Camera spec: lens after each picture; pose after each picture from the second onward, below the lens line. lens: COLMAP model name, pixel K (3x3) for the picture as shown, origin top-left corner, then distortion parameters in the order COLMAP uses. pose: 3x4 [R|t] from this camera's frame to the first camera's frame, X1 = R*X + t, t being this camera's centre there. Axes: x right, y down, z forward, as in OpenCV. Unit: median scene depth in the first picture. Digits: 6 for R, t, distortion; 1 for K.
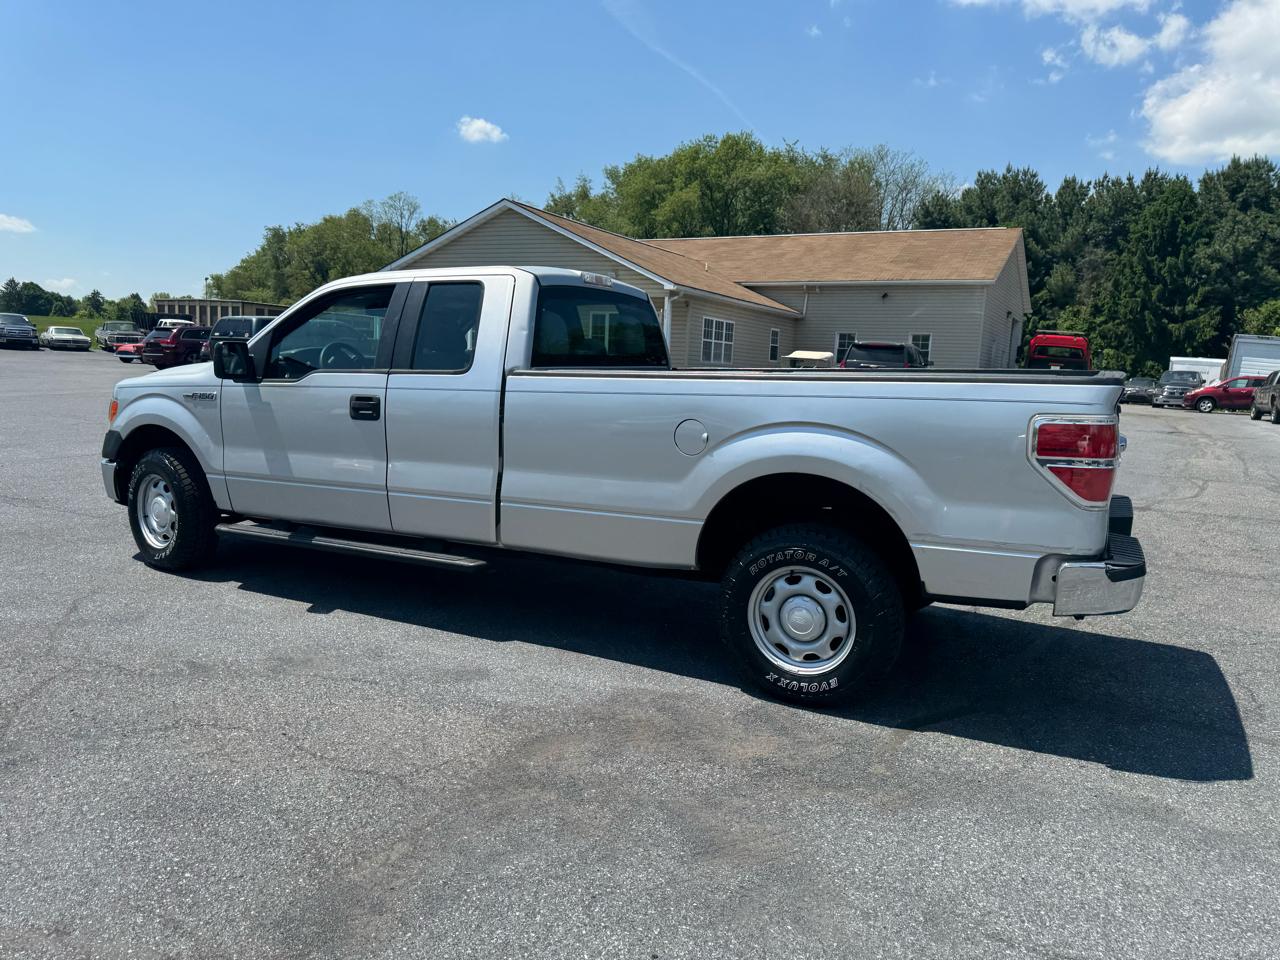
lens RADIAL K [[907.1, 0, 636.1], [0, 907.1, 477.6], [0, 0, 1]] dist [0.049697, -0.047304]
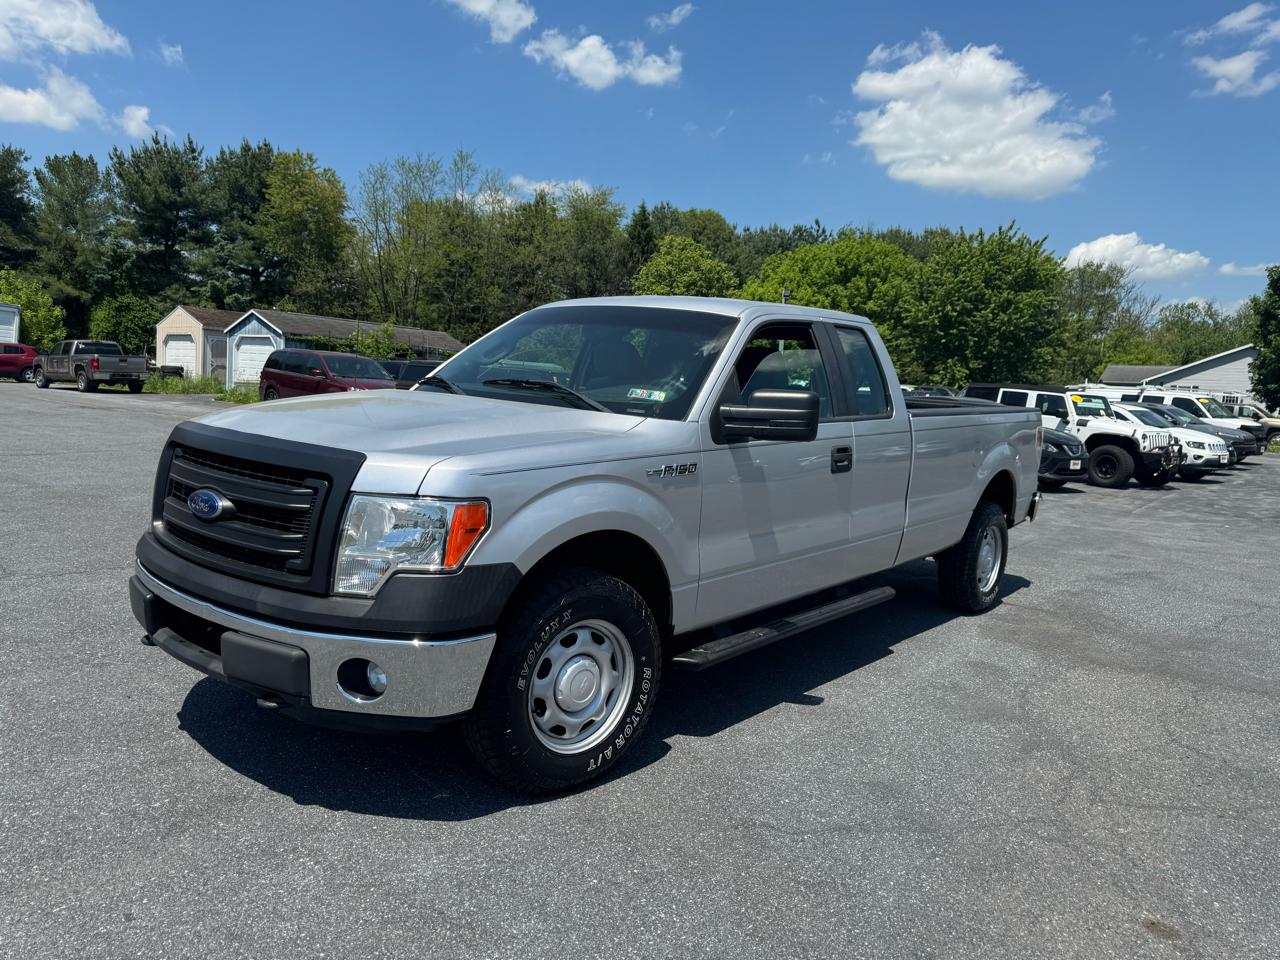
lens RADIAL K [[908.0, 0, 634.1], [0, 908.0, 481.3], [0, 0, 1]] dist [0.048684, -0.060586]
pose [[0.209208, -0.124844, 0.969869, -0.131283], [0.074020, 0.990993, 0.111597, -0.018379], [-0.975066, 0.048443, 0.216564, 0.106715]]
